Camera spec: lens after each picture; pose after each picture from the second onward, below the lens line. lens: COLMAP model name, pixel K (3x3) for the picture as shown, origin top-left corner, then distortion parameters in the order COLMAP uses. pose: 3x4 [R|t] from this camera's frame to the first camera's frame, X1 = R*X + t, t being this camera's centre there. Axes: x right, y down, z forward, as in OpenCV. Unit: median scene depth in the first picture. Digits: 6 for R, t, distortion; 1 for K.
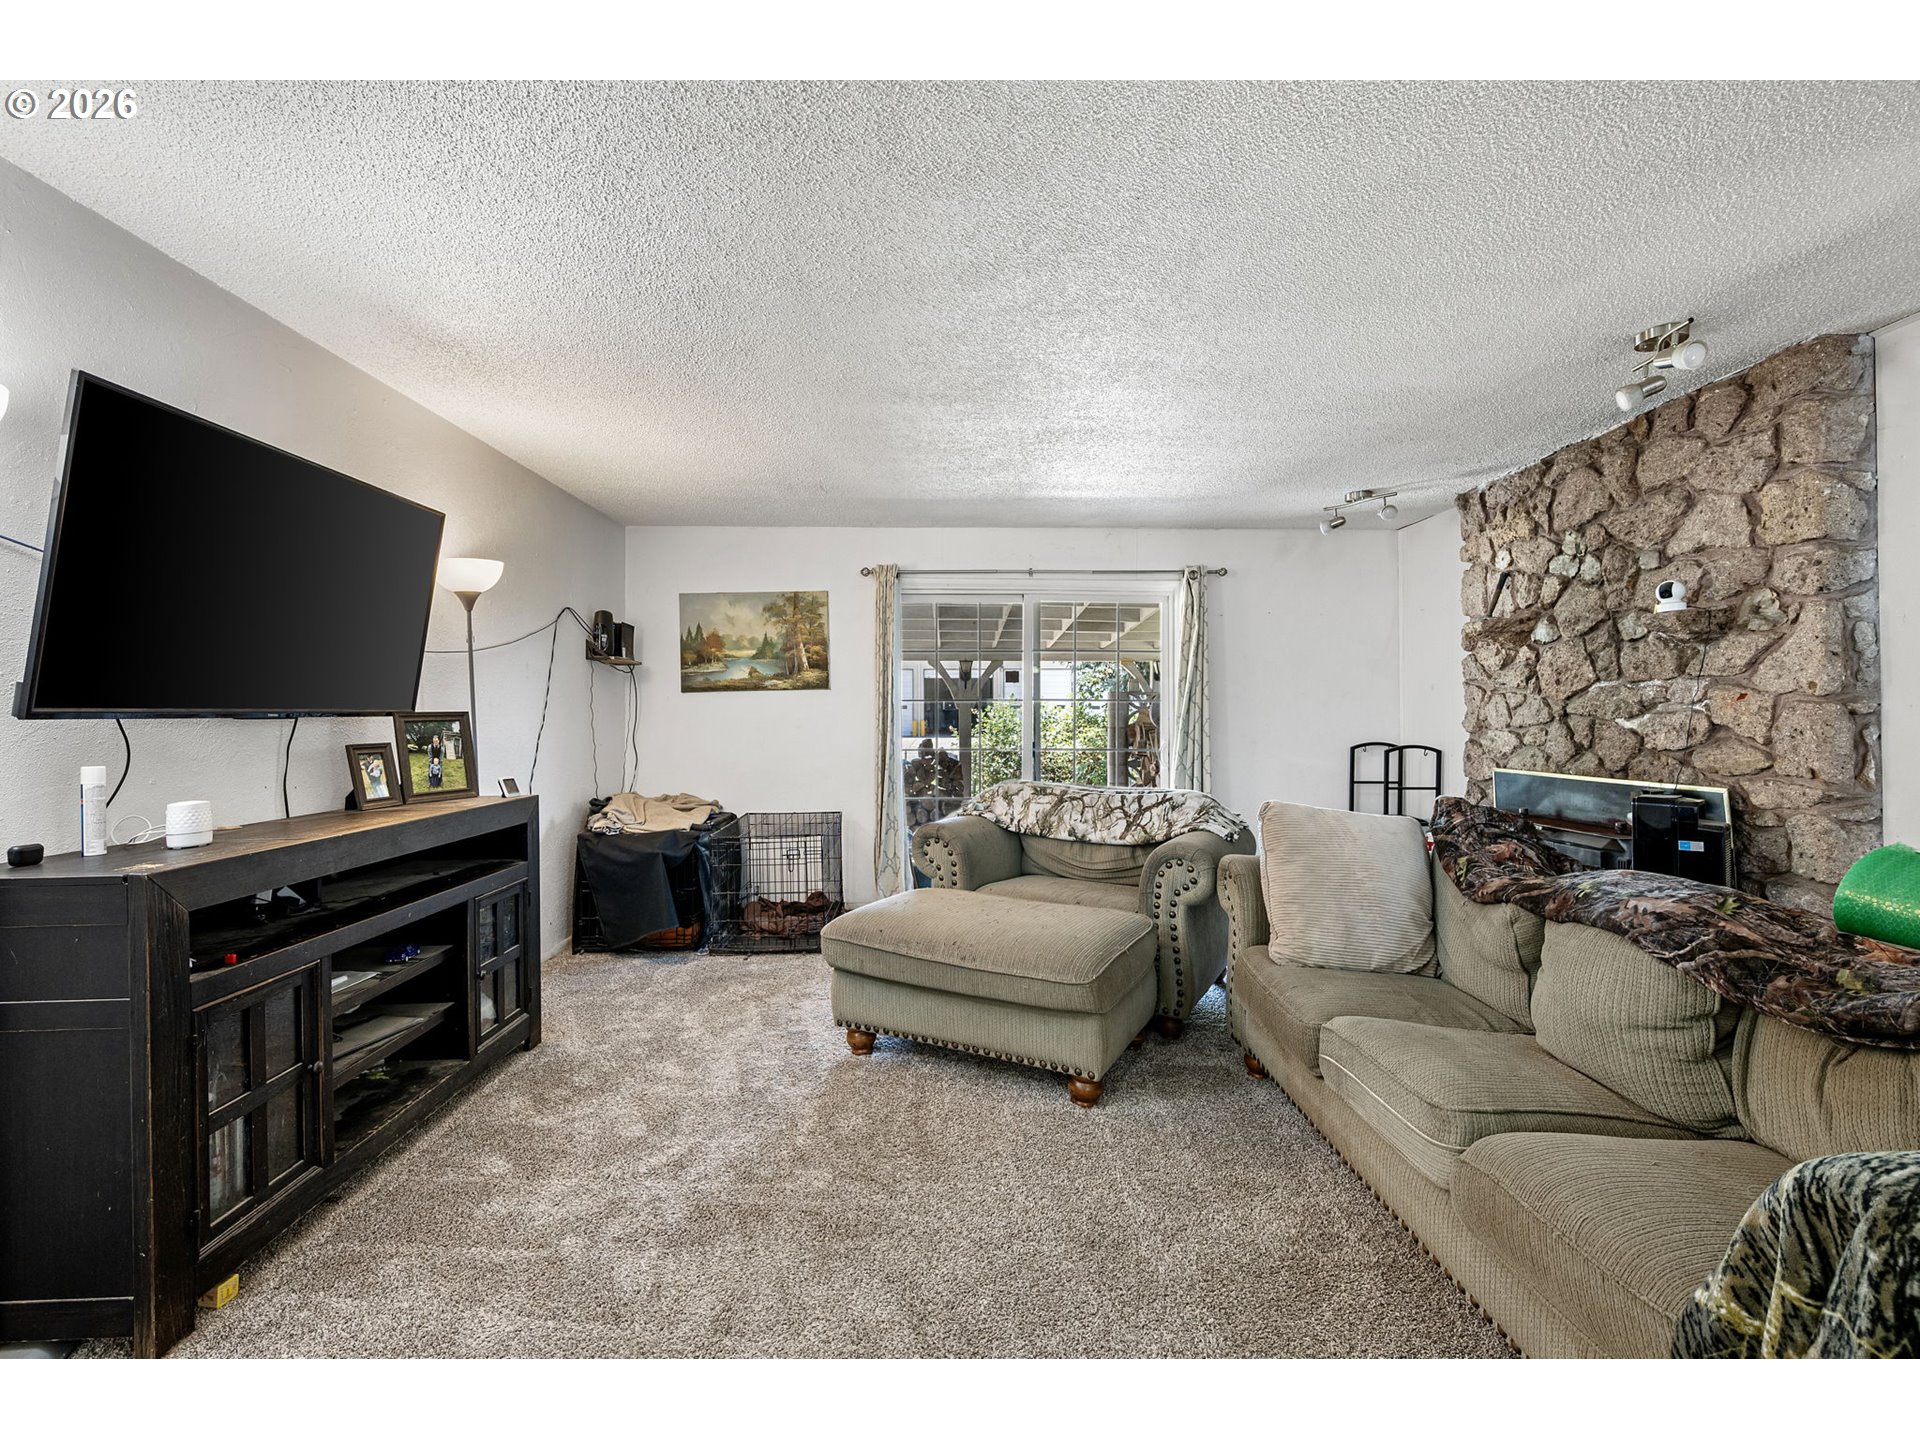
lens RADIAL K [[832.4, 0, 960.8], [0, 832.4, 713.1], [0, 0, 1]] dist [-0.000777, -0.000086]
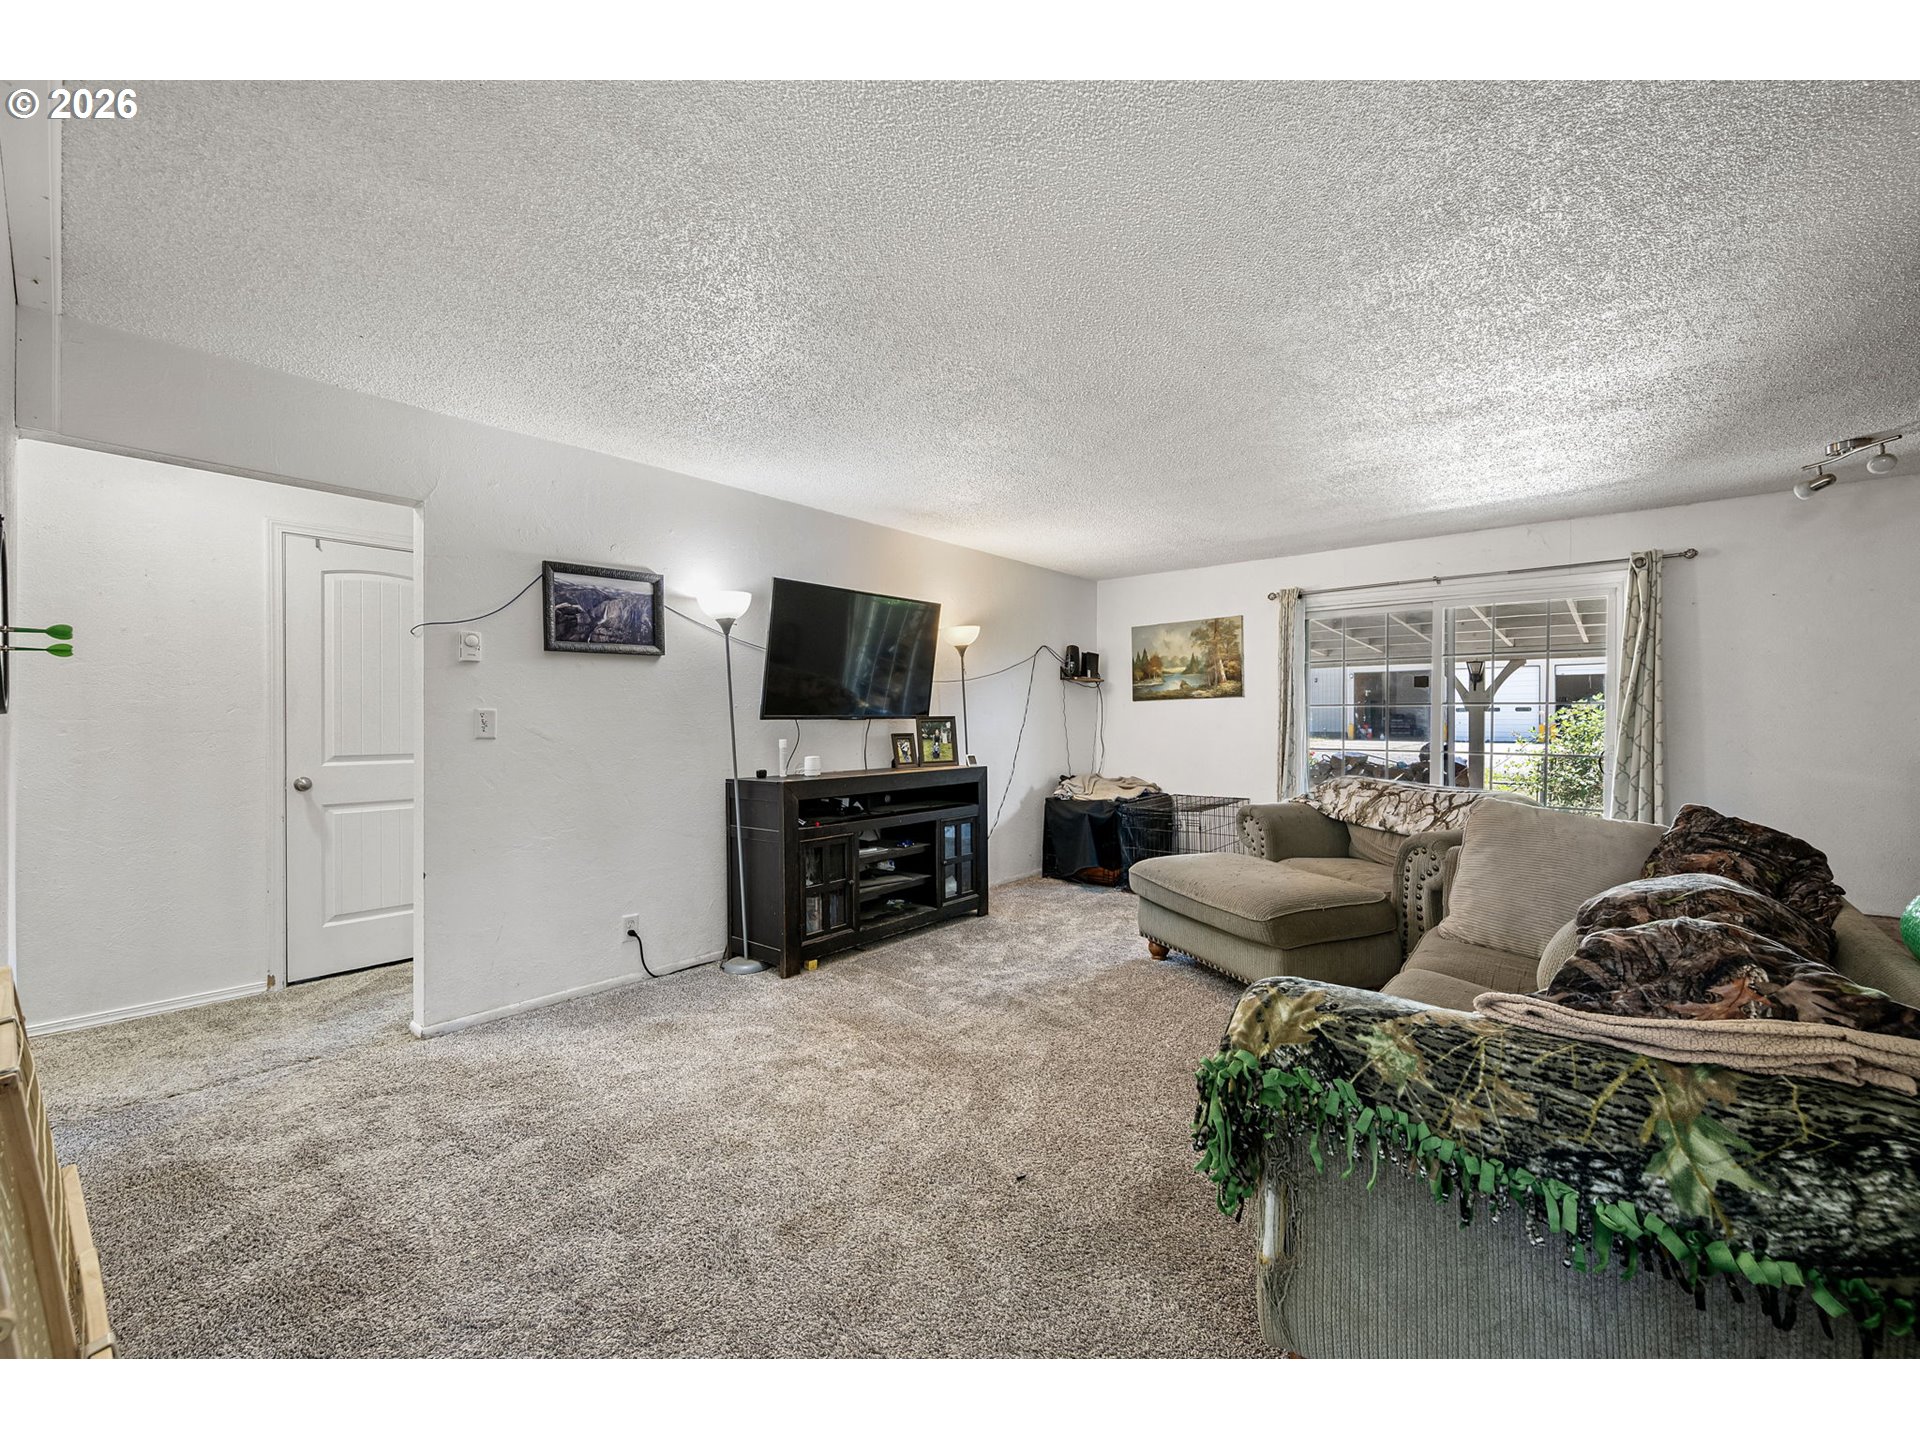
lens RADIAL K [[780.3, 0, 959.7], [0, 780.3, 721.5], [0, 0, 1]] dist [0.000553, 0.000647]
pose [[0.742077, 0.004018, -0.670303, 0.500131], [0.000860, 0.999976, 0.006946, -0.001718], [0.670314, -0.005731, 0.742055, -0.194317]]
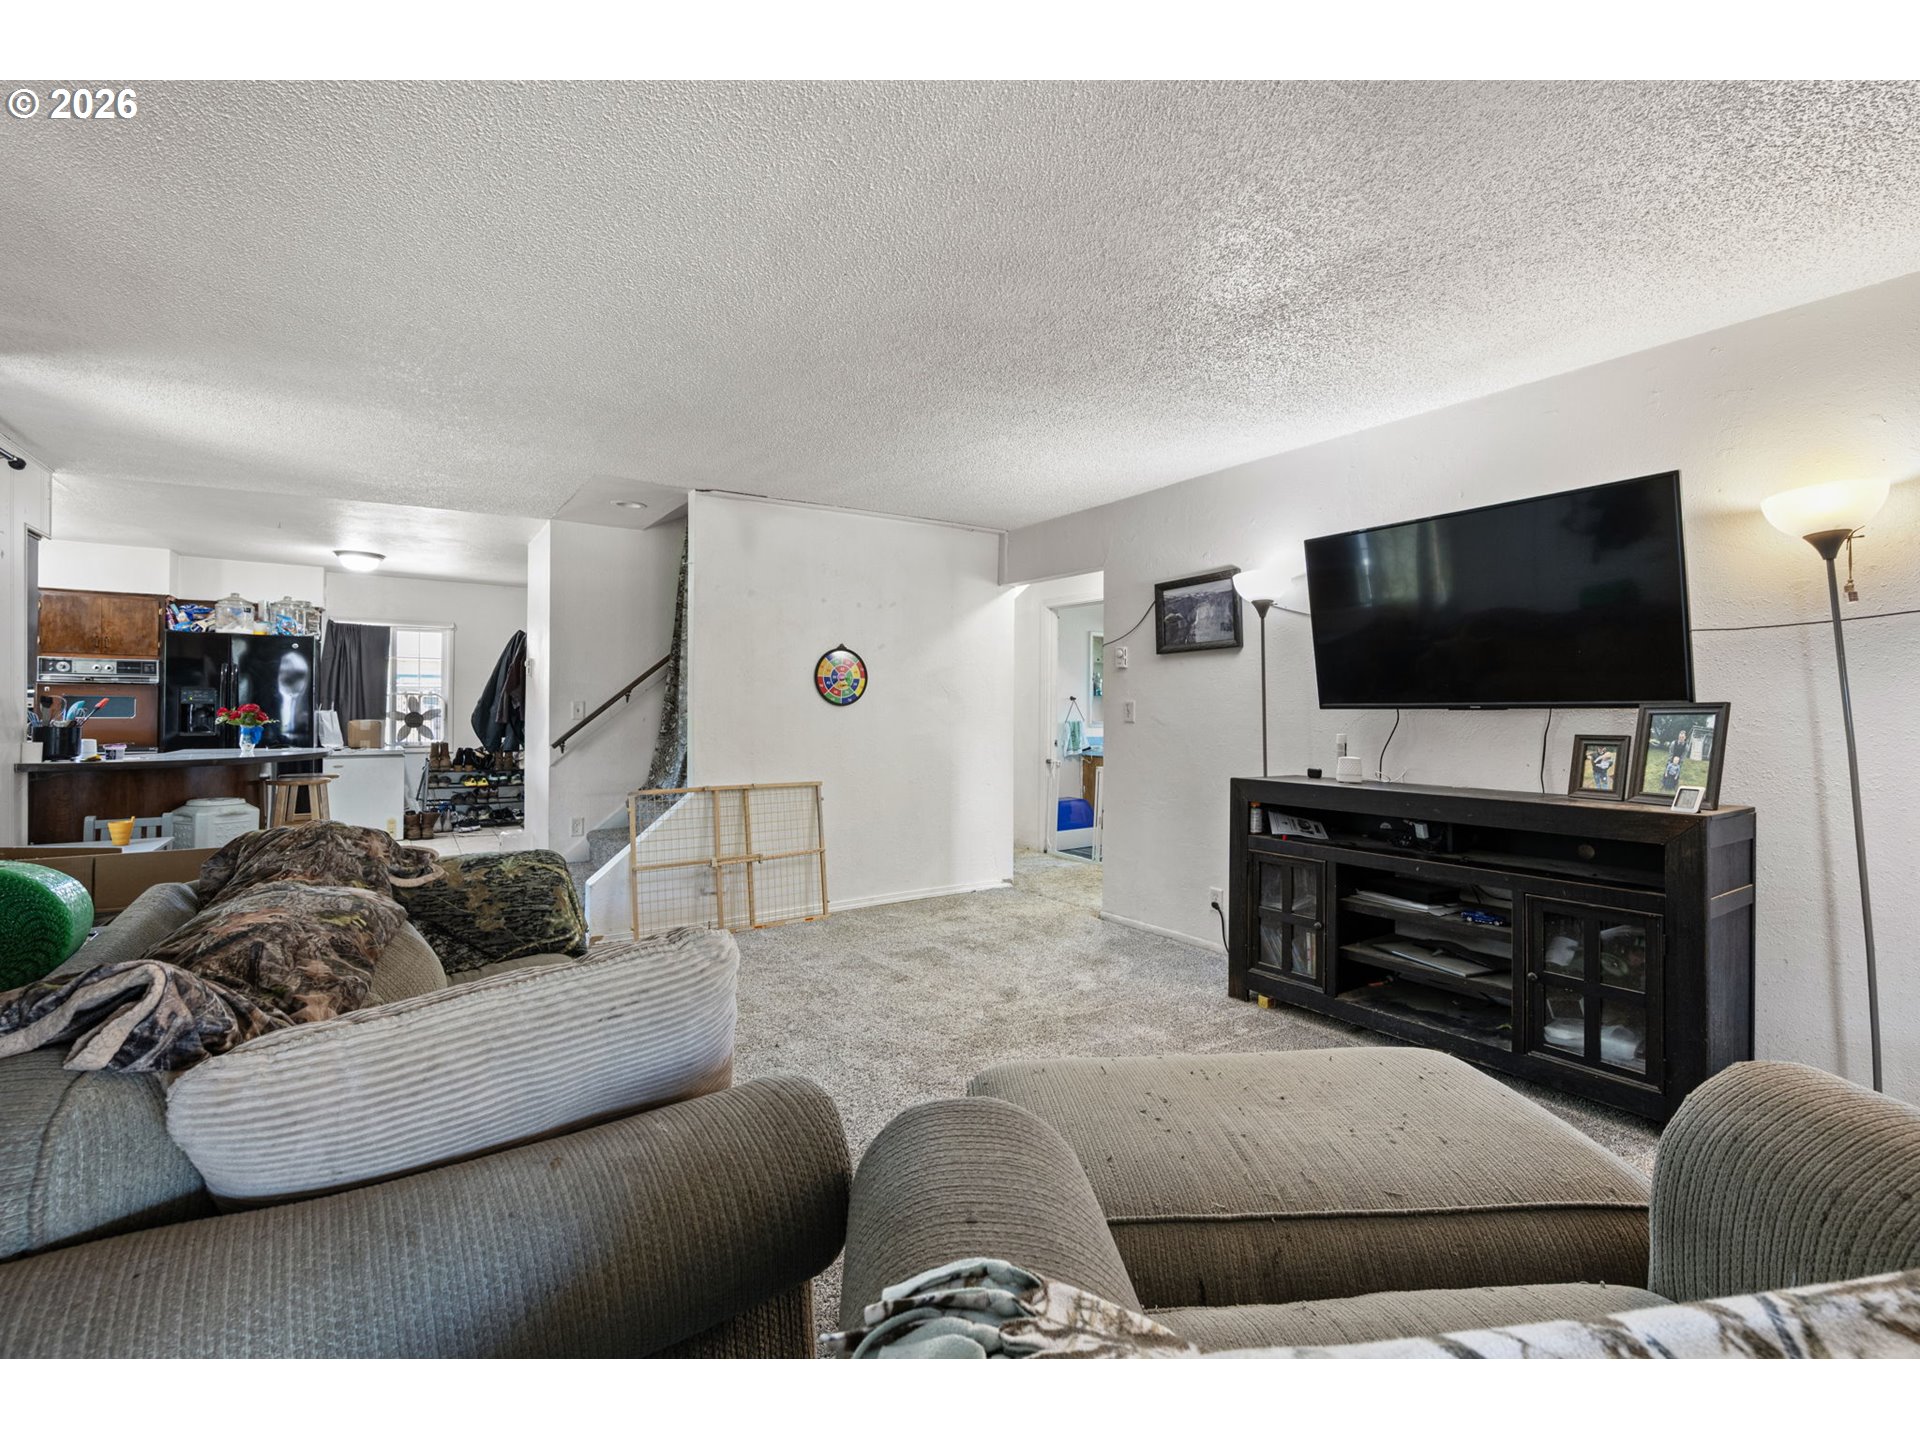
lens RADIAL K [[832.4, 0, 961.1], [0, 832.4, 717.6], [0, 0, 1]] dist [-0.000777, -0.000086]
pose [[-0.838237, 0.005349, -0.545281, 0.438412], [0.001134, 0.999967, 0.008067, 0.005578], [0.545306, 0.006144, -0.838215, 1.263351]]
